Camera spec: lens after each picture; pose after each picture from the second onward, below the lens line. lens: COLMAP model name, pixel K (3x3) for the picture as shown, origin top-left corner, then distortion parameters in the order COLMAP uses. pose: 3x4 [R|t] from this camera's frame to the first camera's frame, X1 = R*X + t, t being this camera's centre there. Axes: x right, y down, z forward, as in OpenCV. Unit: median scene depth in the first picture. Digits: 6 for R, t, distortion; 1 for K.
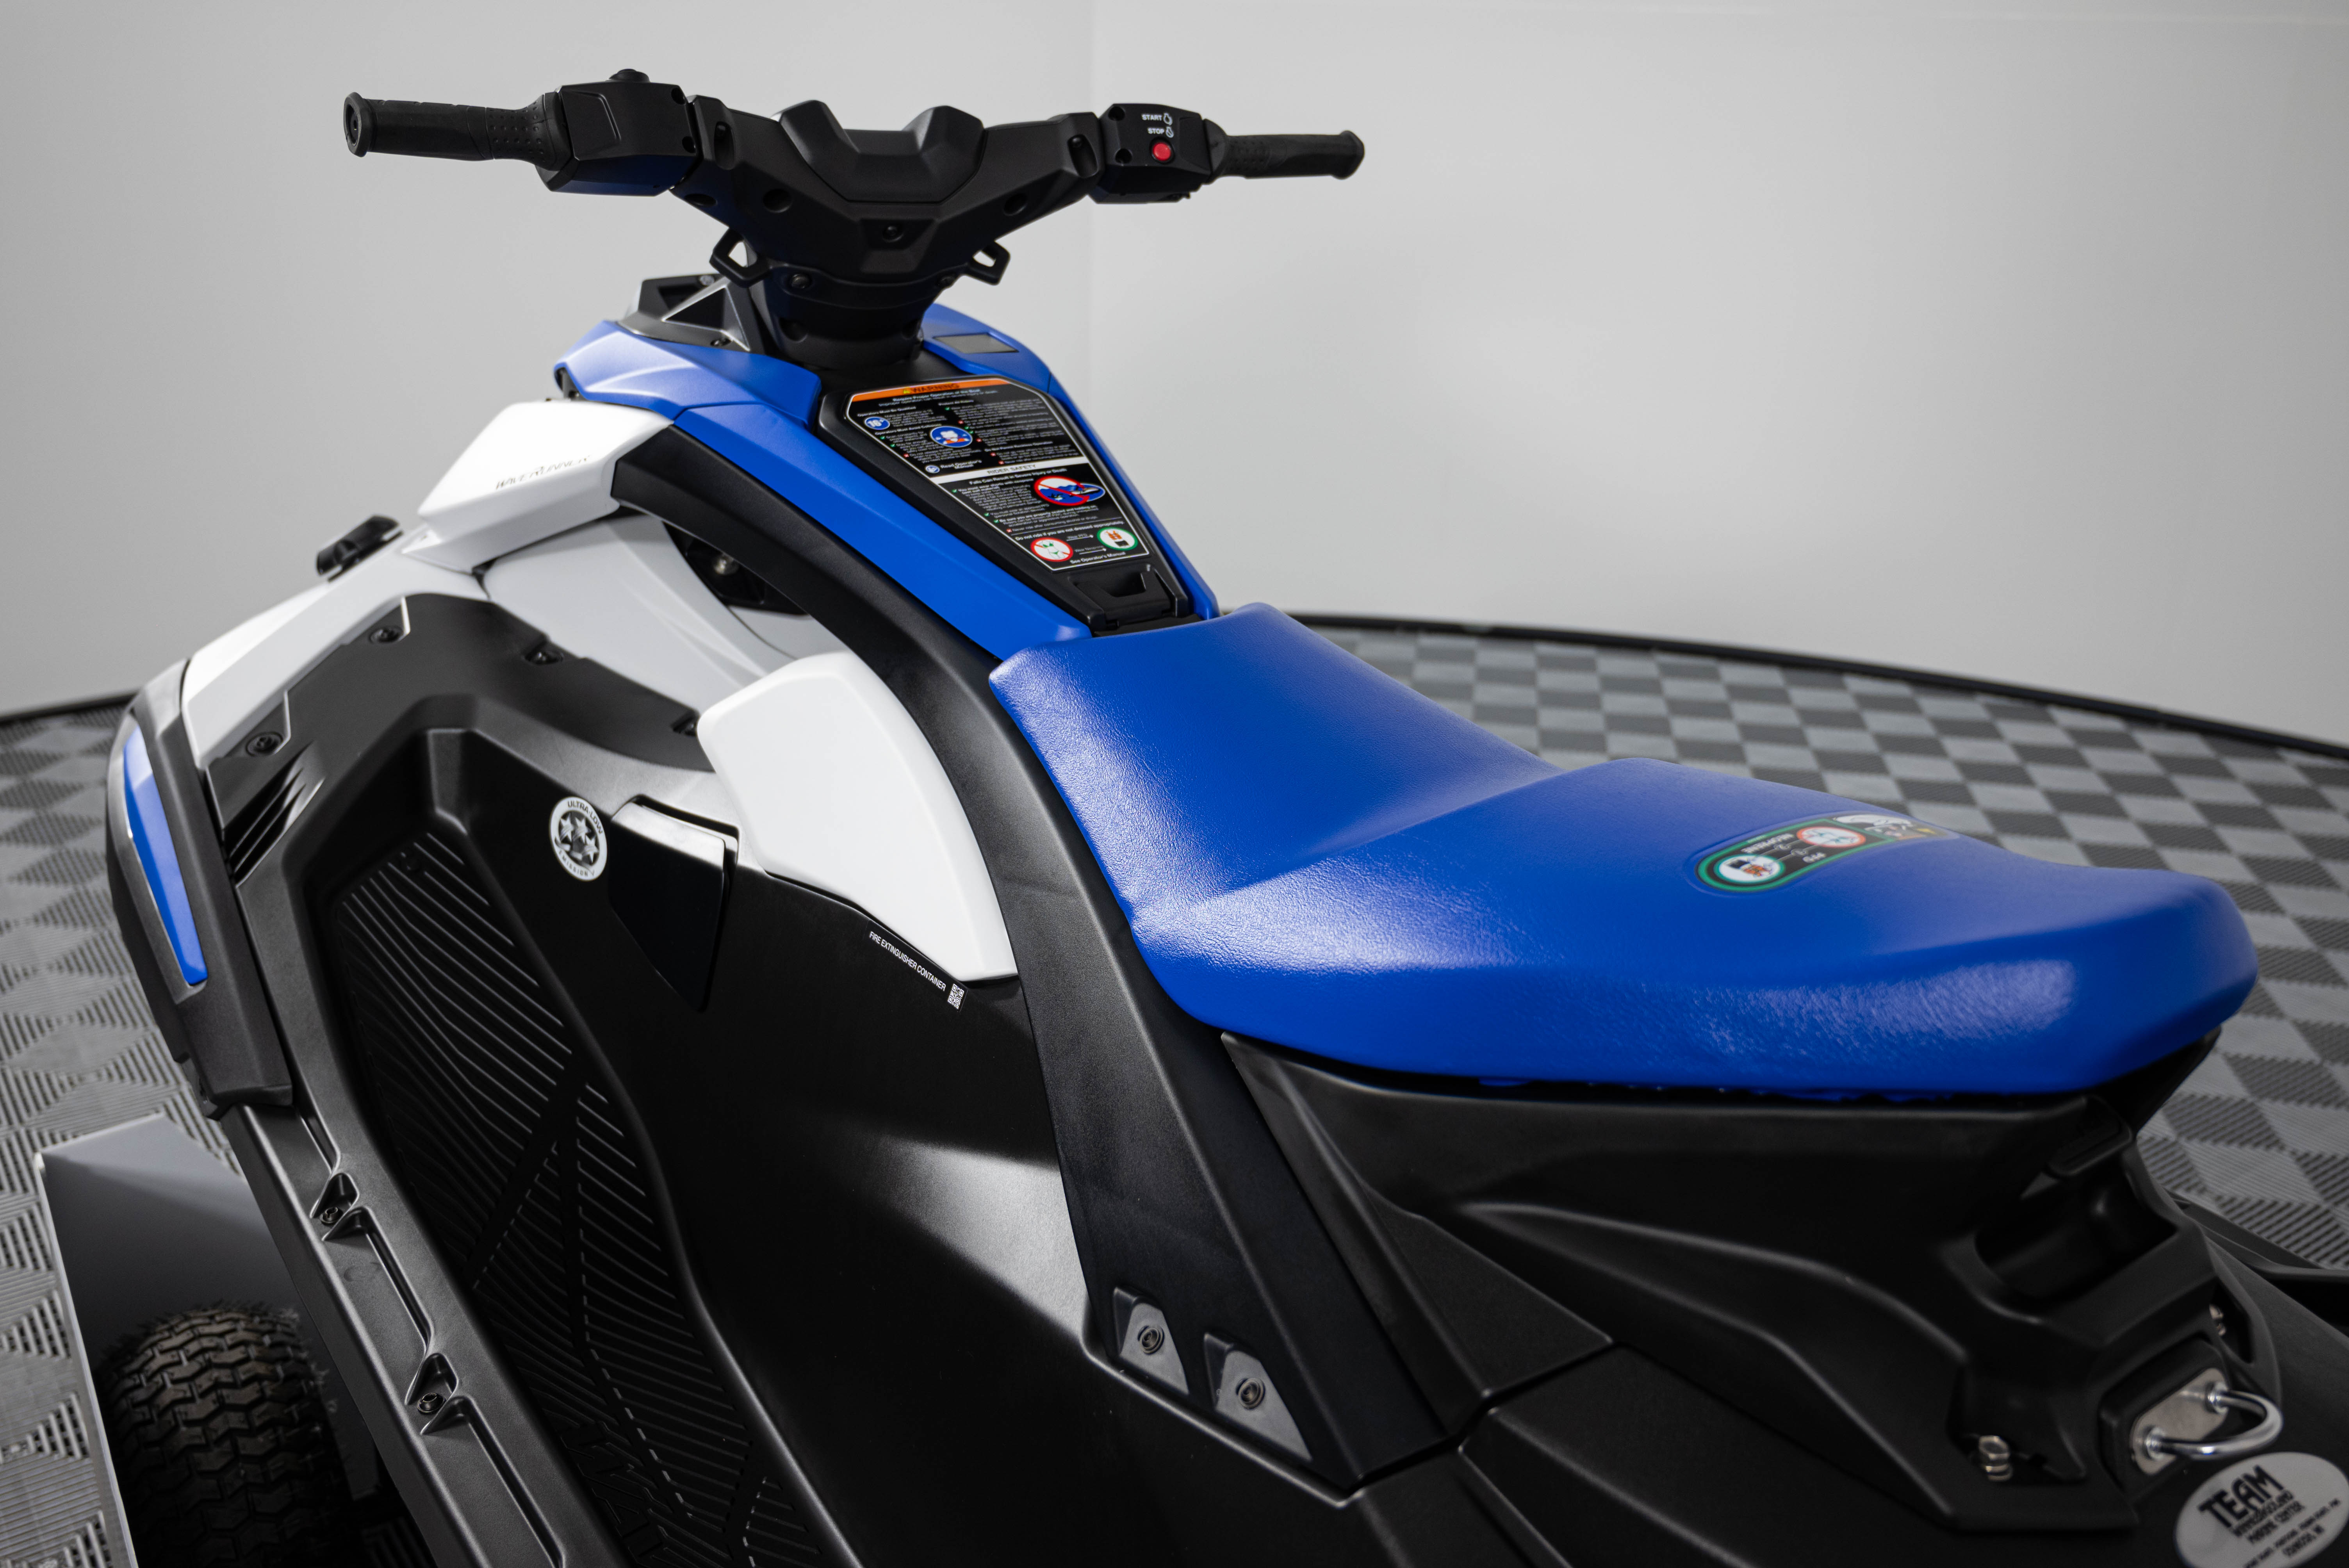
lens RADIAL K [[2106.2, 0, 1174.5], [0, 2106.2, 784.0], [0, 0, 1]] dist [-0.003818, 0.022904]
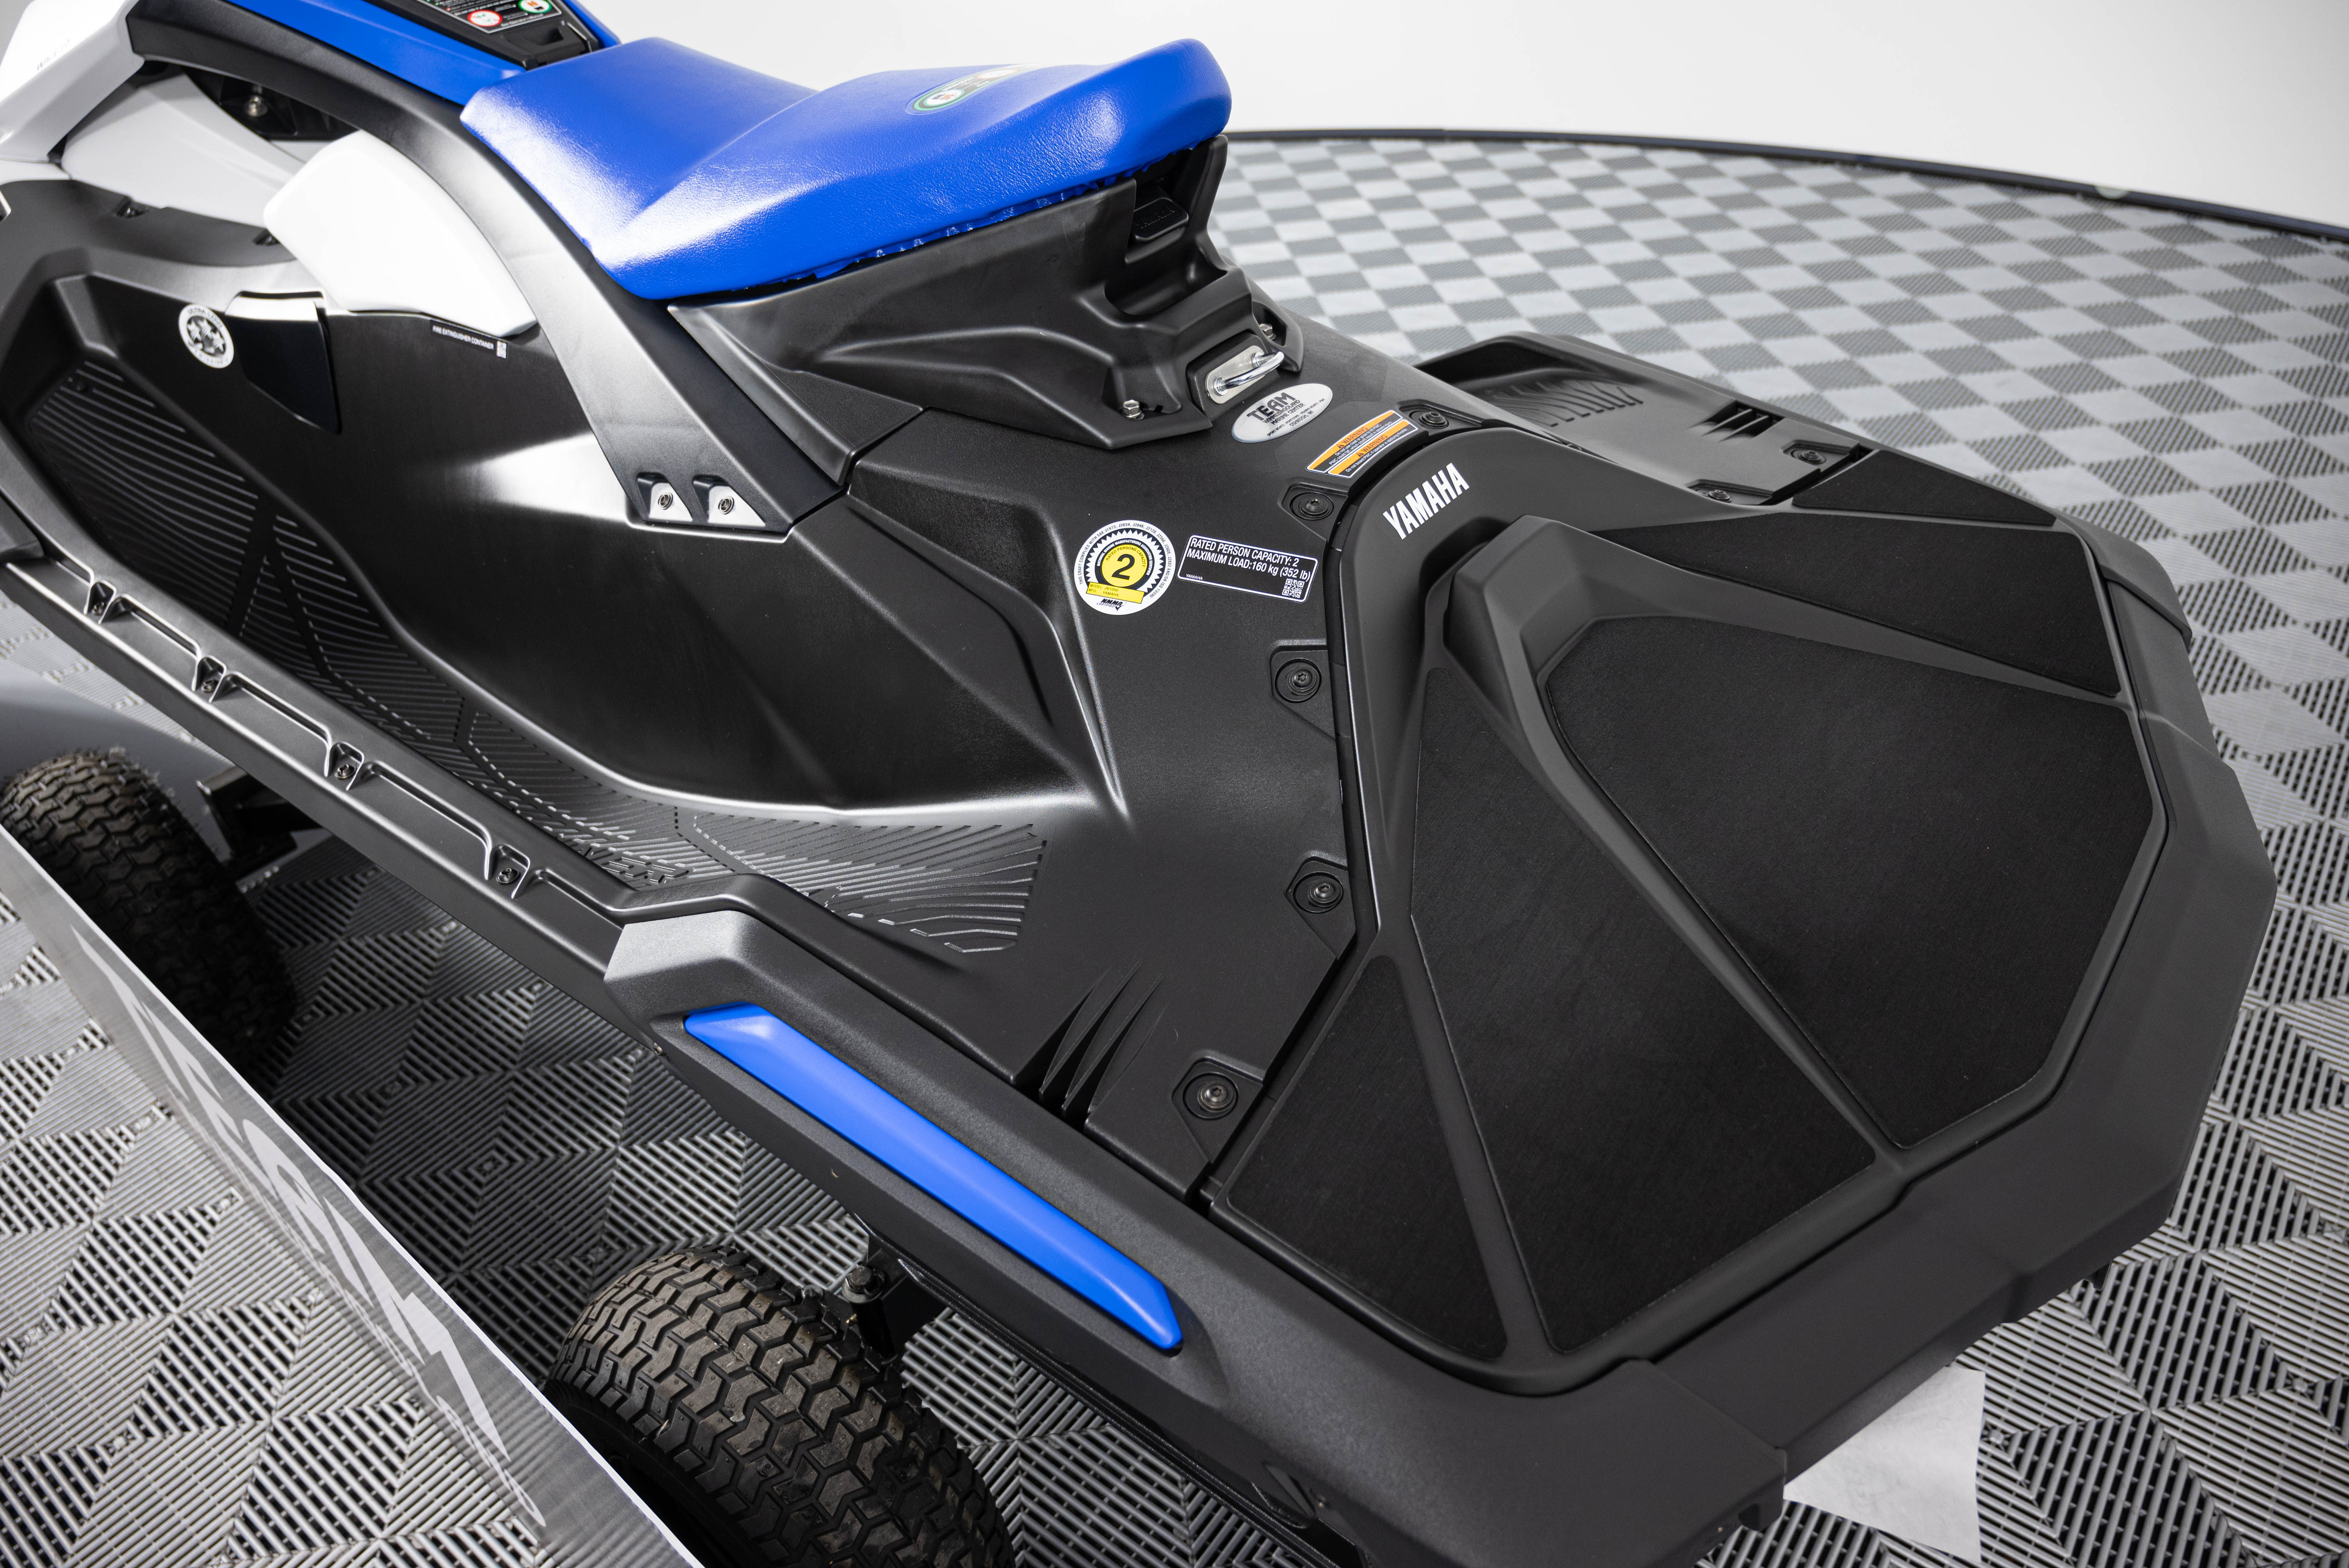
lens RADIAL K [[1588.8, 0, 1174.5], [0, 1588.8, 784.0], [0, 0, 1]] dist [0.002954, -0.001819]
pose [[0.954000, -0.242870, 0.175779, 0.079438], [0.184227, 0.937444, 0.295396, 0.157456], [-0.236526, -0.249424, 0.939065, -0.226149]]
